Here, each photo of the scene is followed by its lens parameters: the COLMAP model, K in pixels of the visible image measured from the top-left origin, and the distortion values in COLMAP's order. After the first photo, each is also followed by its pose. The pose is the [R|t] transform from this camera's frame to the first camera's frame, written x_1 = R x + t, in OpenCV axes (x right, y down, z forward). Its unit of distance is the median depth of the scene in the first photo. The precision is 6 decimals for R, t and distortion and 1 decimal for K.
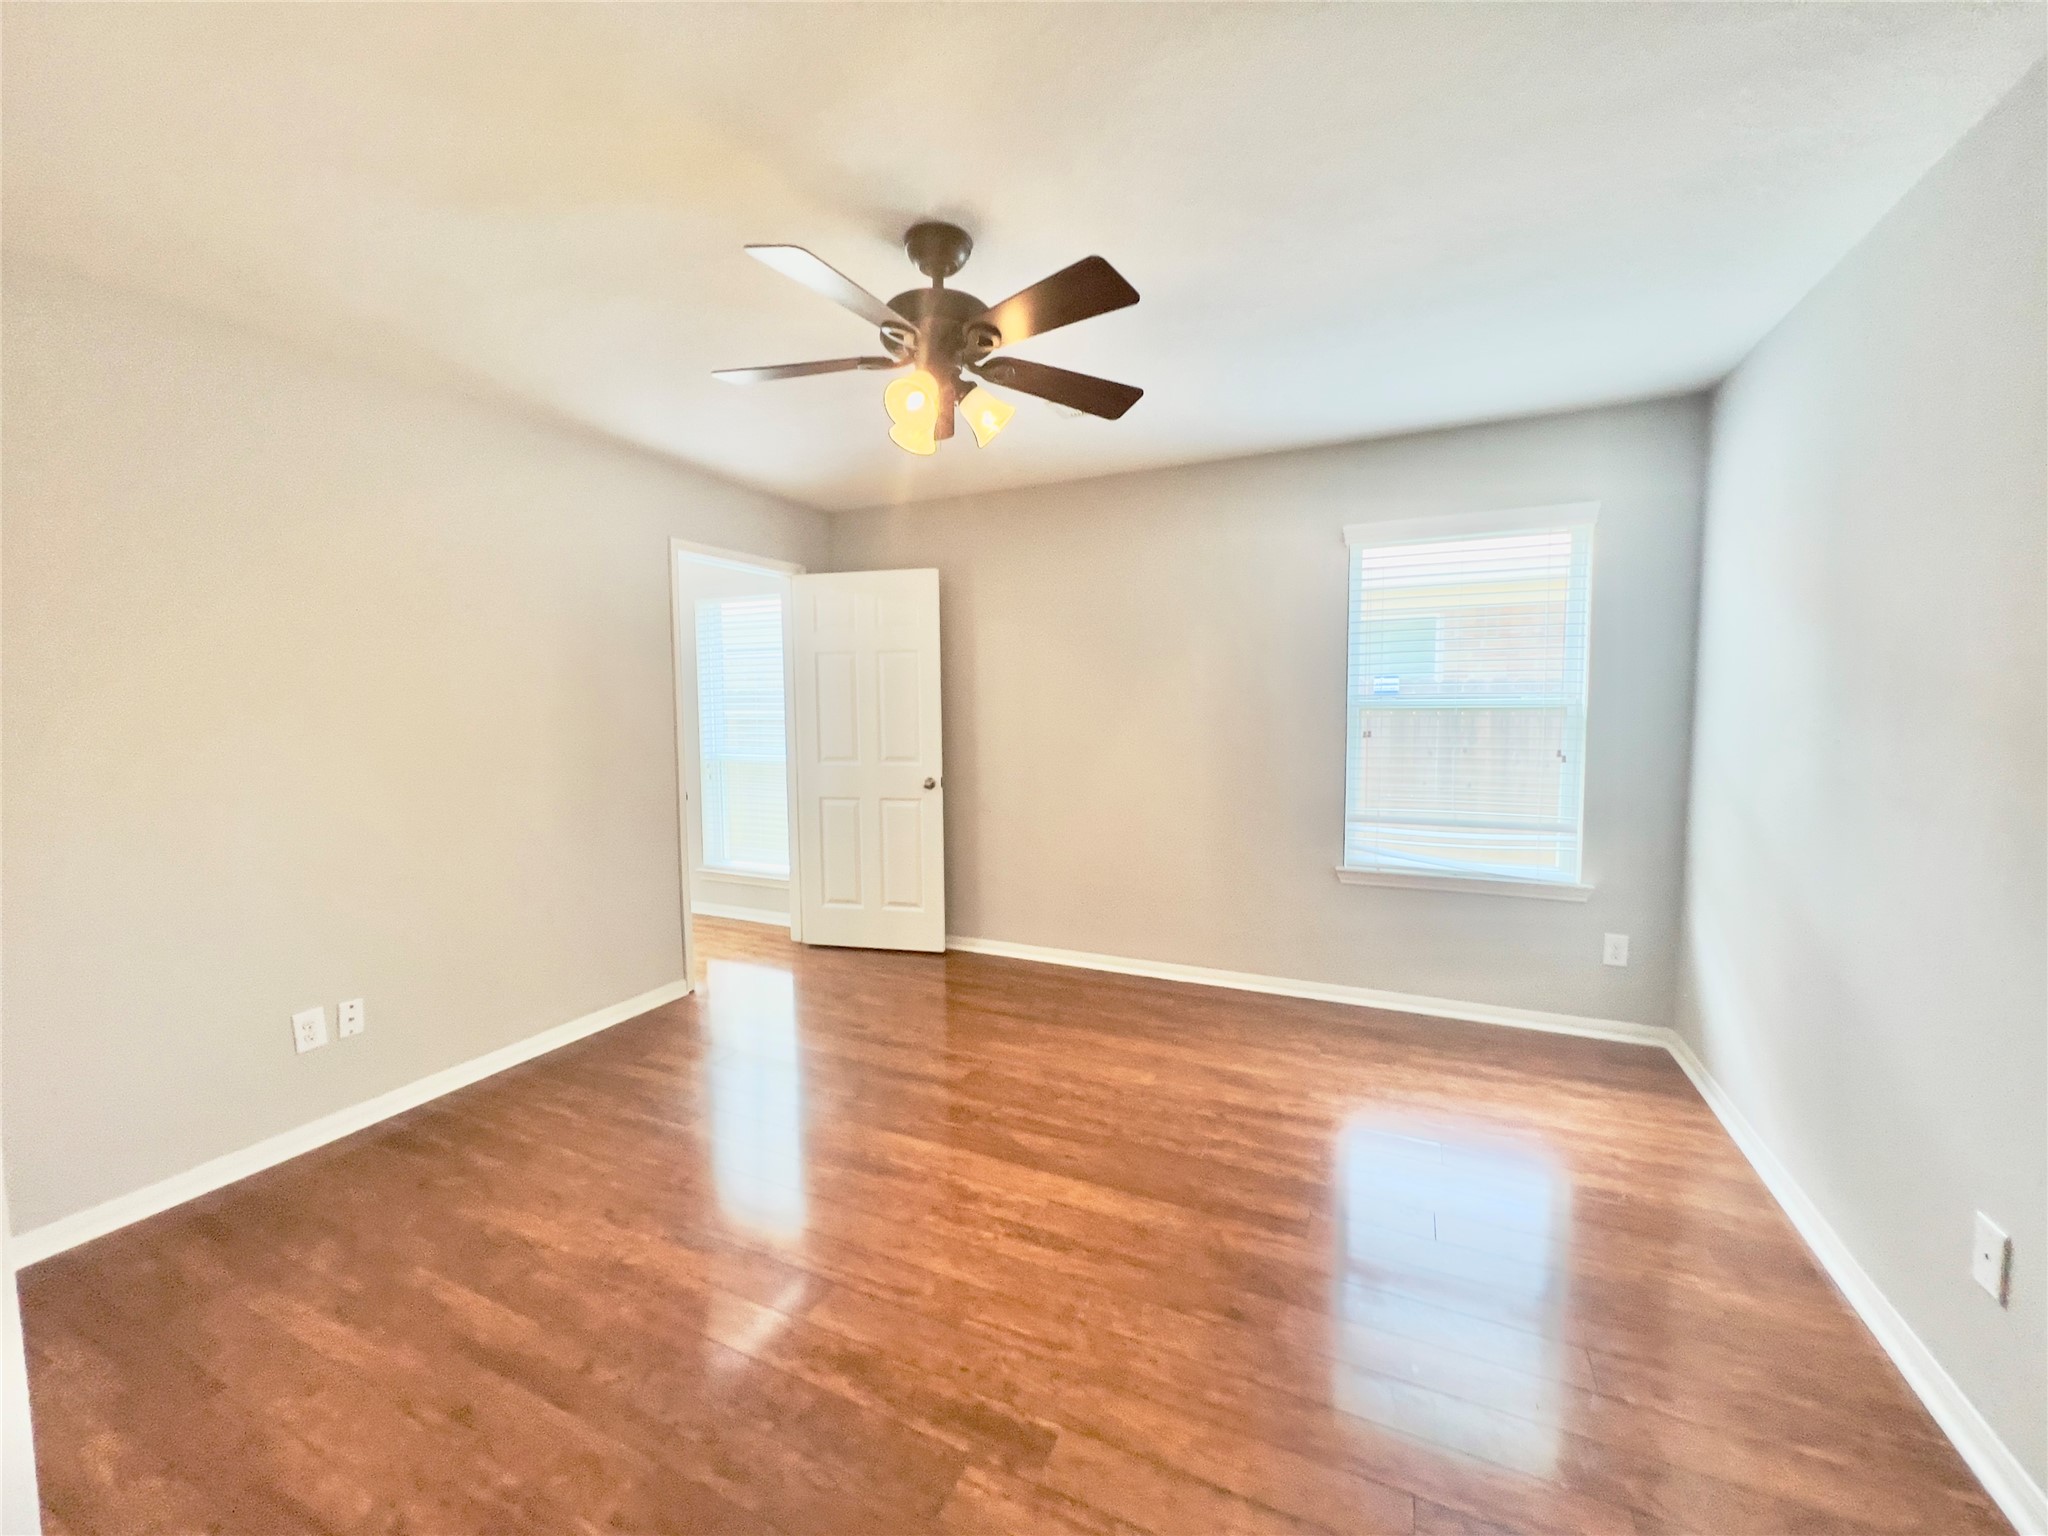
lens RADIAL K [[816.8, 0, 1021.7], [0, 816.8, 775.6], [0, 0, 1]] dist [-0.002952, 0.000322]
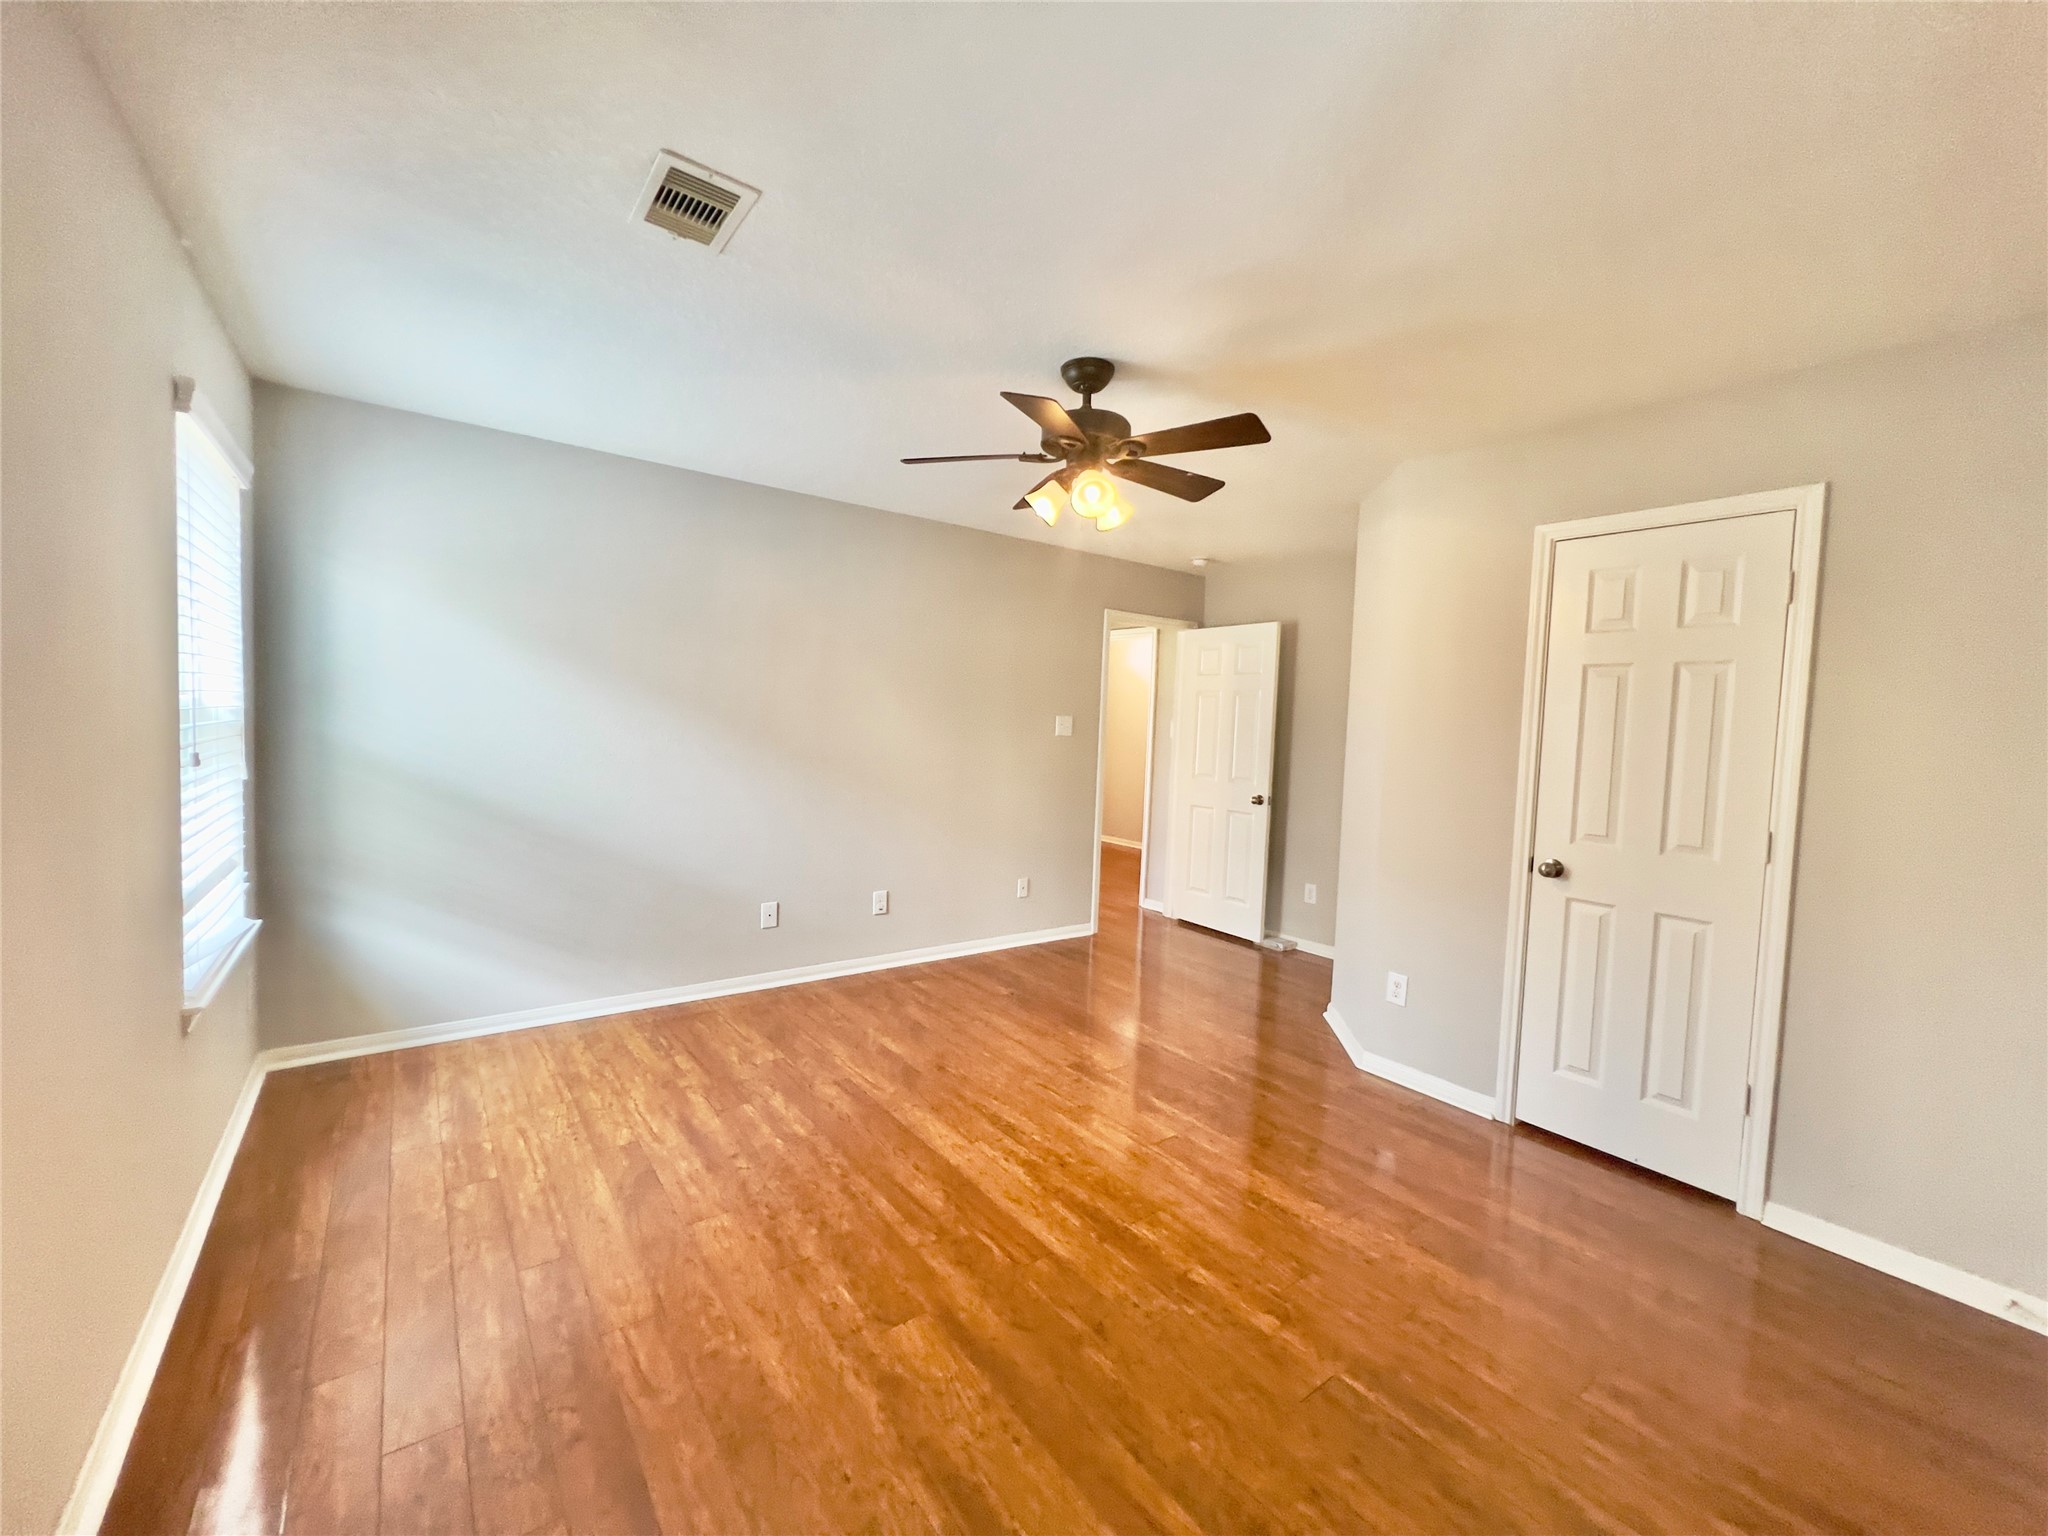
lens RADIAL K [[816.8, 0, 1023.1], [0, 816.8, 757.2], [0, 0, 1]] dist [-0.002952, 0.000322]
pose [[-0.884902, -0.046197, 0.463480, -0.513431], [0.013190, 0.992185, 0.124078, -0.168697], [-0.465590, 0.115910, -0.877377, 1.792396]]
